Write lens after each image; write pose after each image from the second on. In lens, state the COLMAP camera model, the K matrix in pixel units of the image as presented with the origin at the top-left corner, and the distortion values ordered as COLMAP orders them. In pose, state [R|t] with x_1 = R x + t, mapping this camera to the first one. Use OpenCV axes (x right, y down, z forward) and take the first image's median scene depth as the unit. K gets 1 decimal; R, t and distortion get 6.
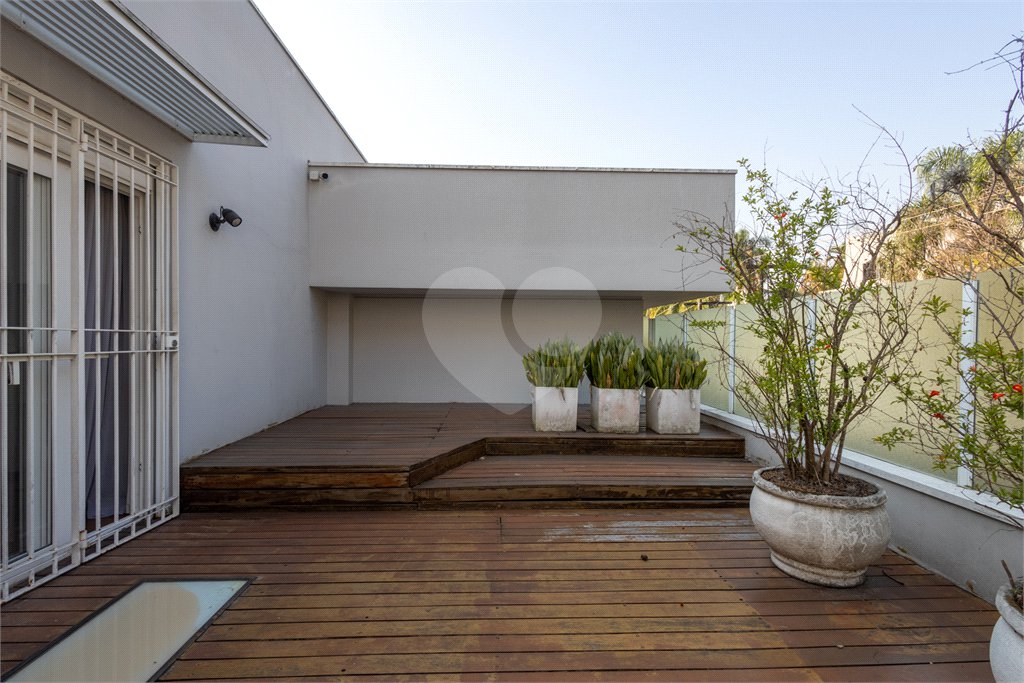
lens RADIAL K [[480.2, 0, 514.4], [0, 480.2, 346.0], [0, 0, 1]] dist [0.005317, -0.002293]
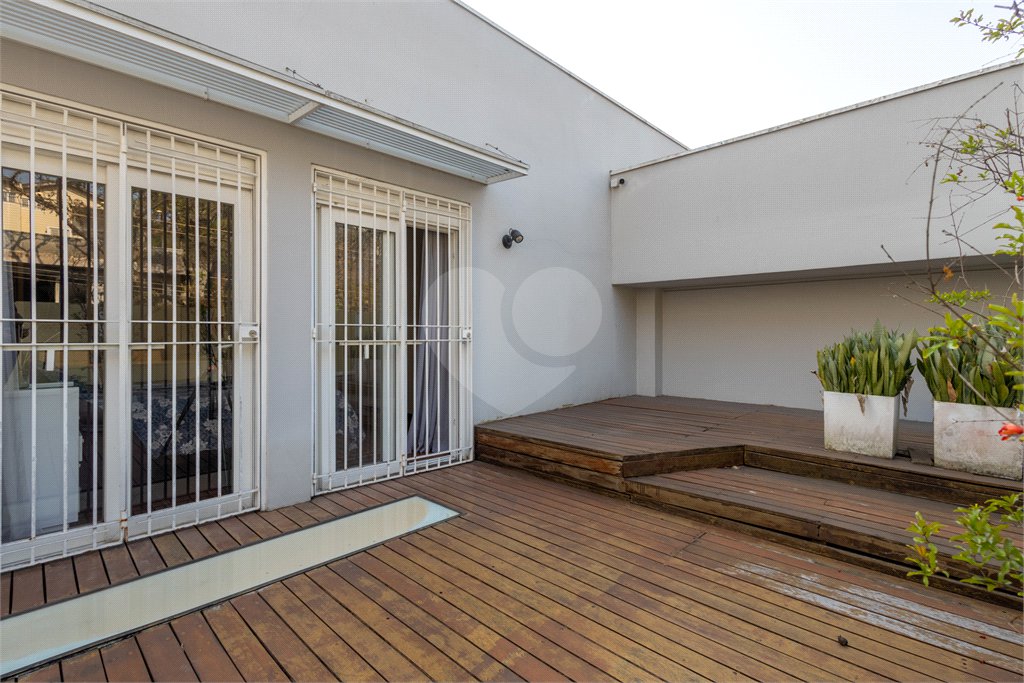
lens RADIAL K [[480.2, 0, 515.2], [0, 480.2, 334.7], [0, 0, 1]] dist [0.005317, -0.002293]
pose [[0.688613, -0.004787, -0.725113, 0.358826], [-0.006418, 0.999899, -0.012696, 0.010088], [0.725101, 0.013396, 0.688513, 0.141986]]
